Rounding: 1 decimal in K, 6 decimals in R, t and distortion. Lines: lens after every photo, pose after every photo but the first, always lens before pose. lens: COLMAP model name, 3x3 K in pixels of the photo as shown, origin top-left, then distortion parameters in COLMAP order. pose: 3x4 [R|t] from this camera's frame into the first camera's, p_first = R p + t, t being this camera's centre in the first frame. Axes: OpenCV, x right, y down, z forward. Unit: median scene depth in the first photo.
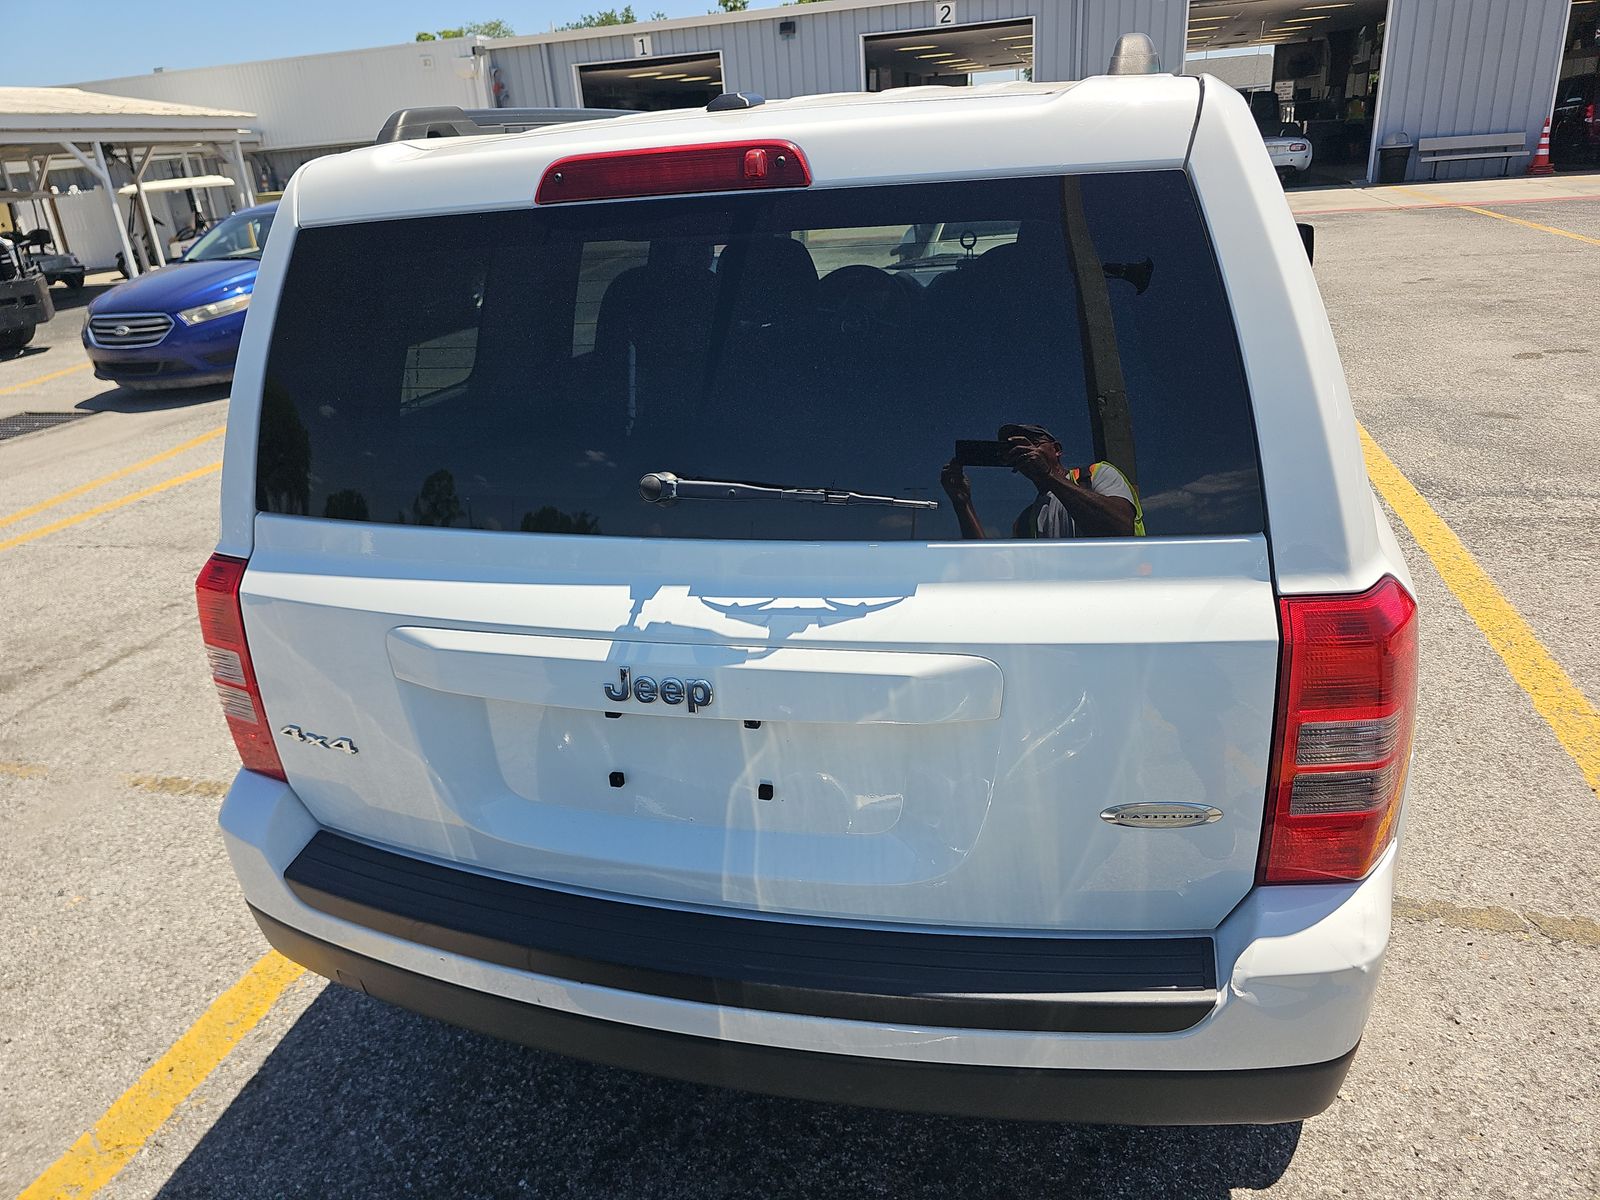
lens RADIAL K [[1089.3, 0, 812.5], [0, 1089.3, 595.5], [0, 0, 1]] dist [0.042305, -0.034859]
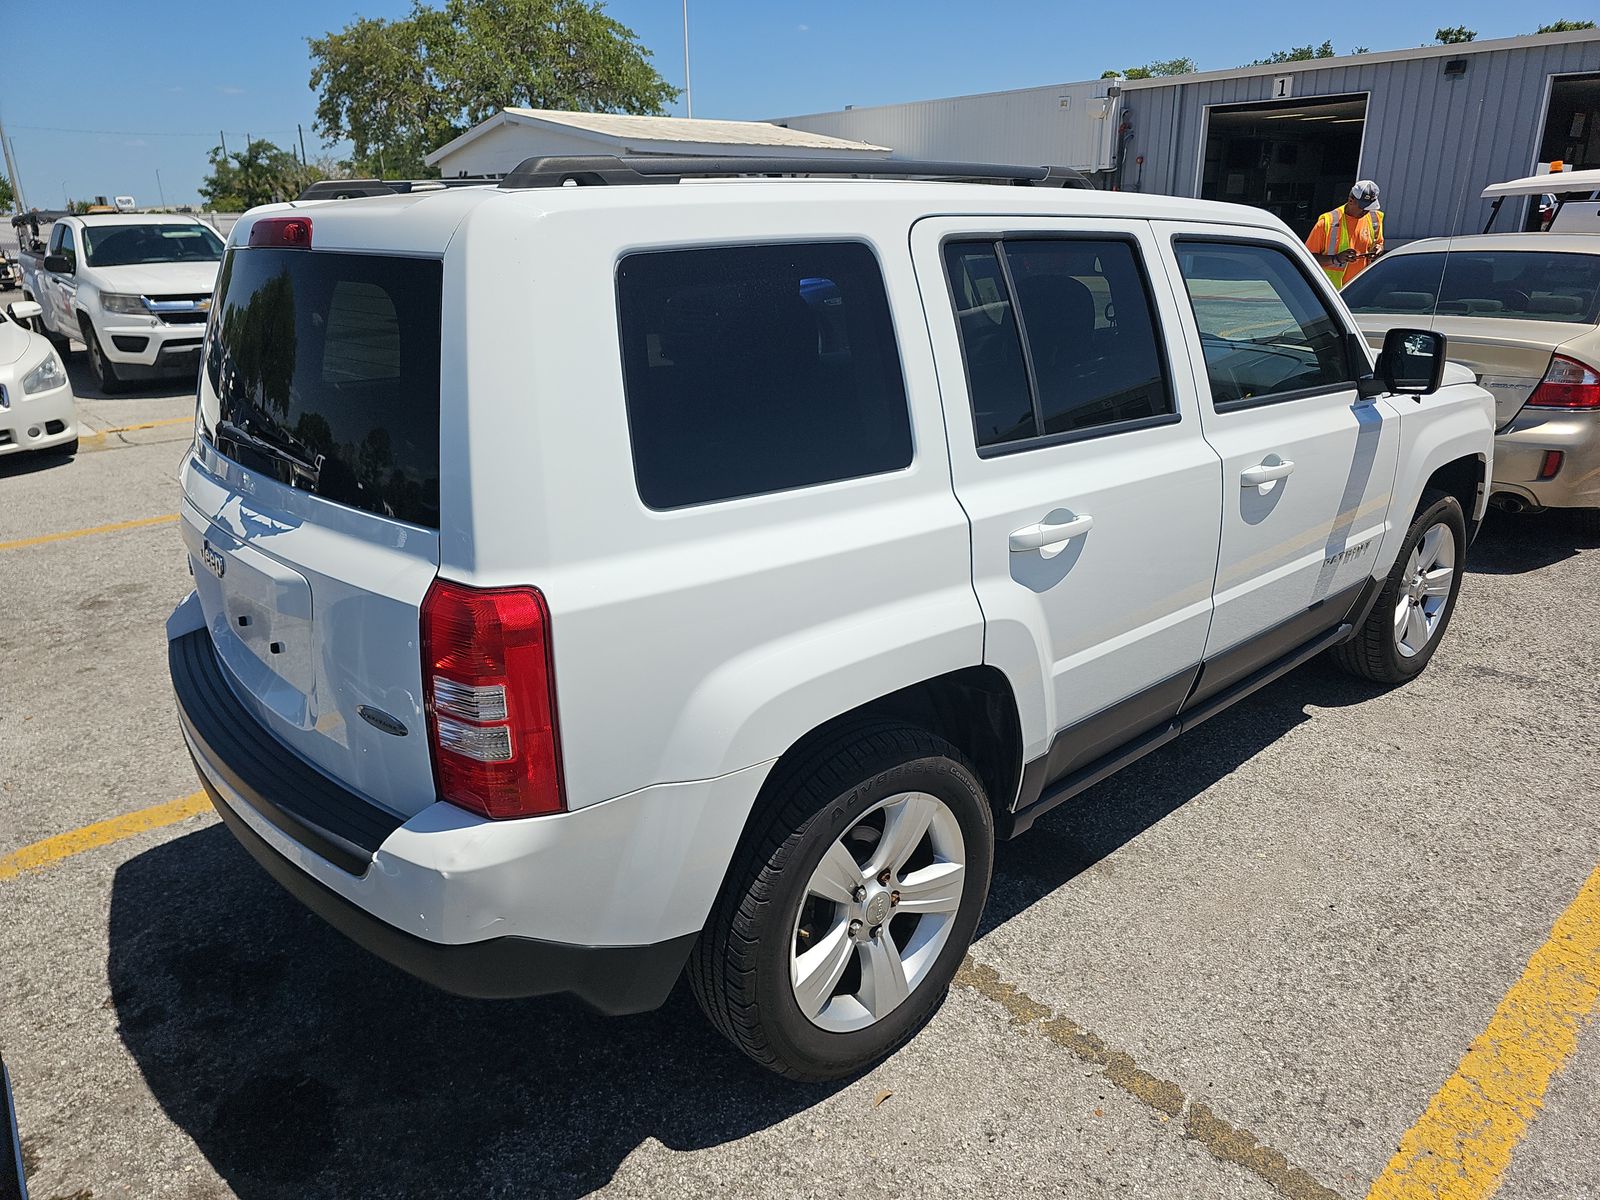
lens RADIAL K [[1089.3, 0, 812.5], [0, 1089.3, 595.5], [0, 0, 1]] dist [0.042305, -0.034859]
pose [[0.838358, 0.234840, -0.491941, 1.169964], [-0.247071, 0.968125, 0.041102, -0.118689], [0.485913, 0.087086, 0.869658, 0.038722]]
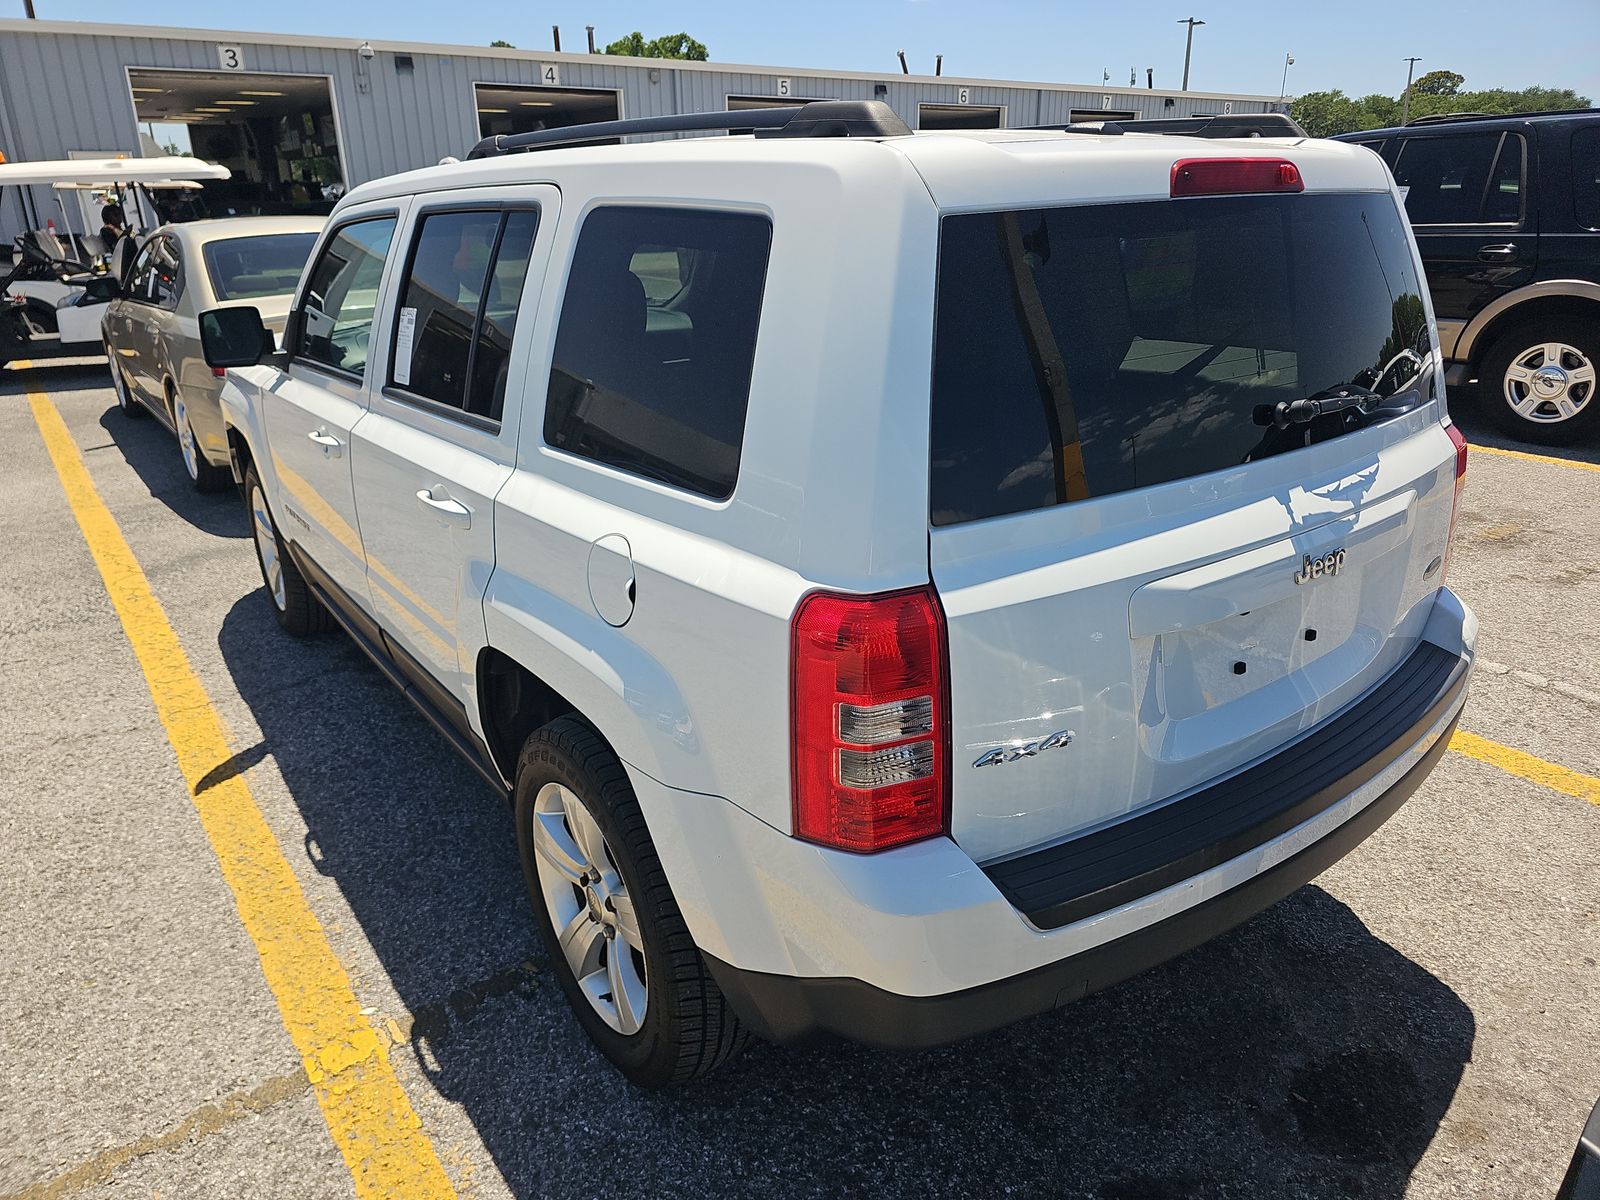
lens RADIAL K [[1089.3, 0, 812.5], [0, 1089.3, 595.5], [0, 0, 1]] dist [0.042305, -0.034859]
pose [[0.600796, -0.222104, 0.767928, -1.293566], [0.275505, 0.959304, 0.061911, -0.108018], [-0.750427, 0.174372, 0.637537, 0.530709]]
